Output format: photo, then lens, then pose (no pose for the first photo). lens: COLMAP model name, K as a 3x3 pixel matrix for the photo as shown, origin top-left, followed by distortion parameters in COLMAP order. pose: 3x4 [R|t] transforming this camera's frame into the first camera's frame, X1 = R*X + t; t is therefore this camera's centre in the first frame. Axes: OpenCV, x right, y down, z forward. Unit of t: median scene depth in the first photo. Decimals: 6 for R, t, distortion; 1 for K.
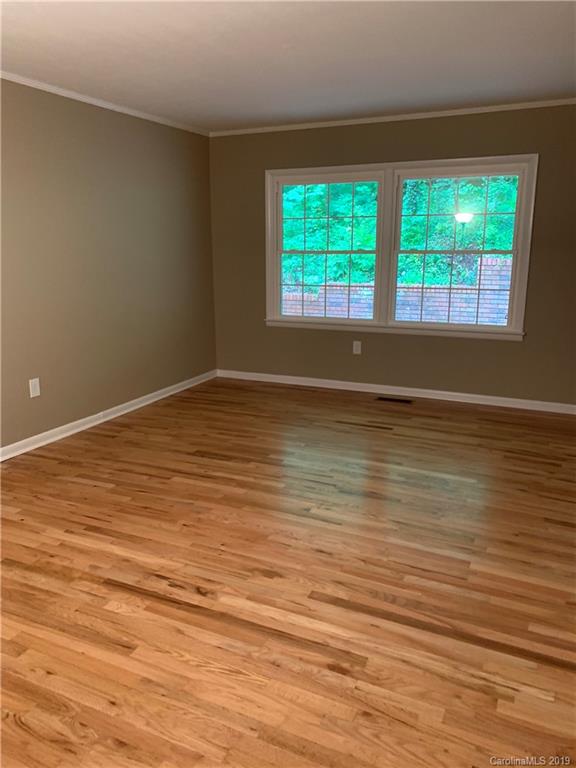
lens RADIAL K [[588.6, 0, 288.0], [0, 588.6, 381.5], [0, 0, 1]] dist [0.057396, -0.079957]
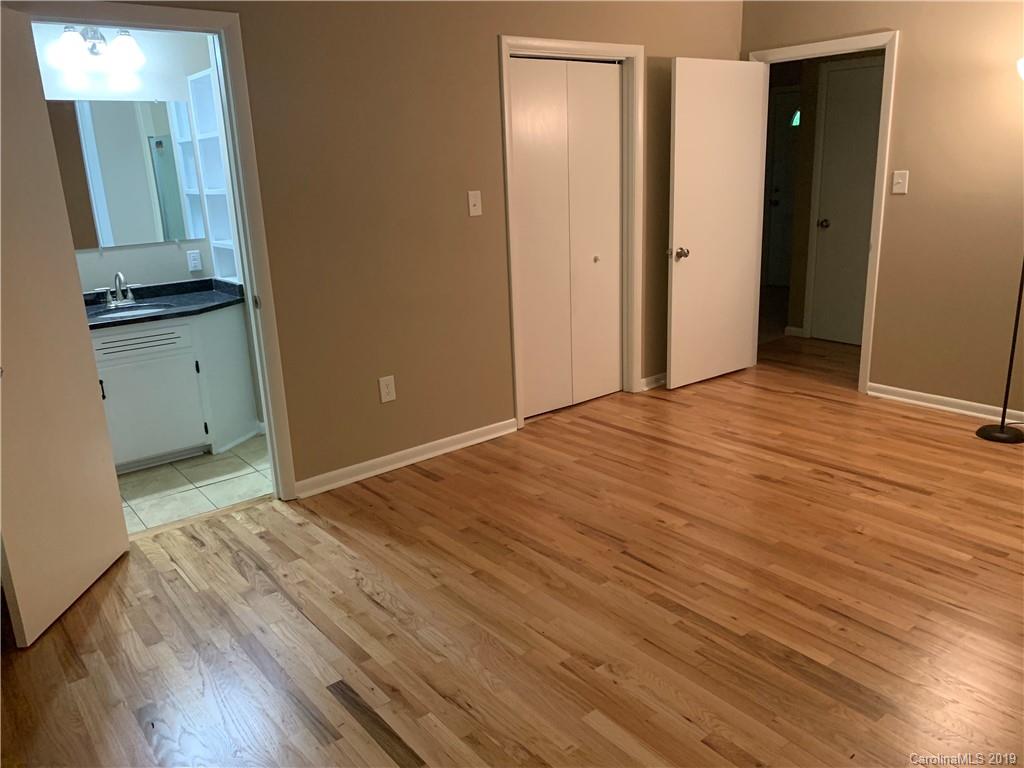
lens RADIAL K [[784.8, 0, 512.4], [0, 784.8, 384.6], [0, 0, 1]] dist [0.057396, -0.079957]
pose [[-0.897204, -0.083524, 0.433647, -0.135523], [0.140647, 0.876778, 0.459869, -0.316547], [-0.418622, 0.473587, -0.774901, 1.289252]]
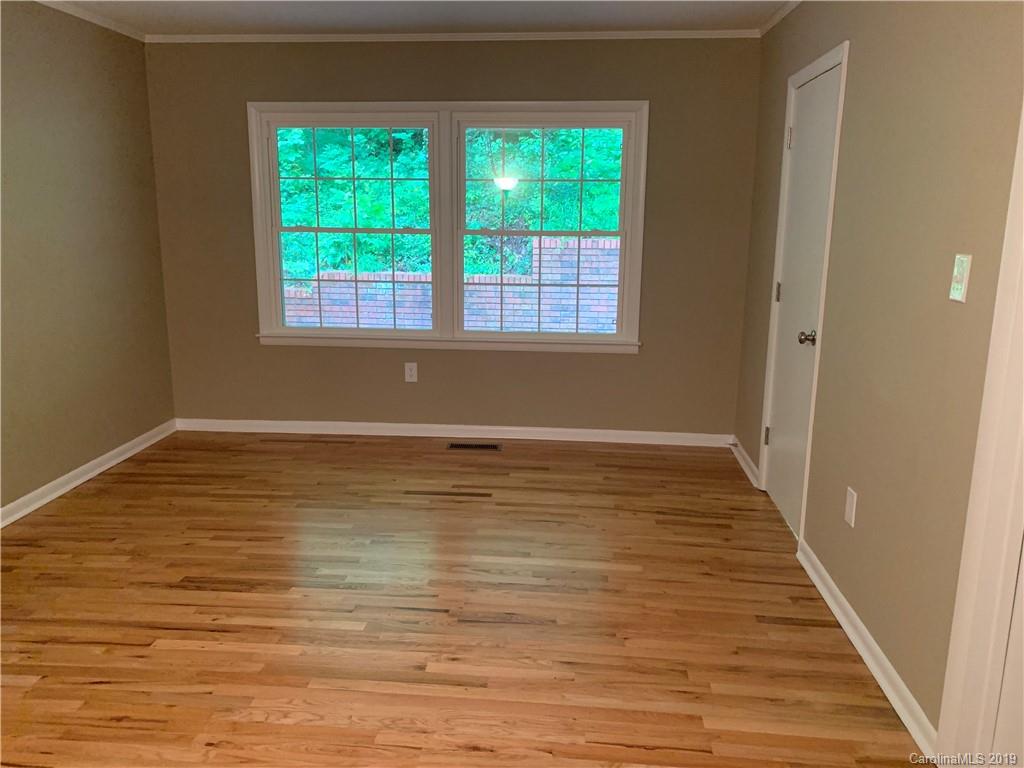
lens RADIAL K [[784.8, 0, 521.9], [0, 784.8, 377.1], [0, 0, 1]] dist [0.057396, -0.079957]
pose [[0.936674, -0.059812, 0.345057, -0.093283], [0.068122, 0.997605, -0.011995, -0.041891], [-0.343513, 0.034741, 0.938505, 0.146716]]
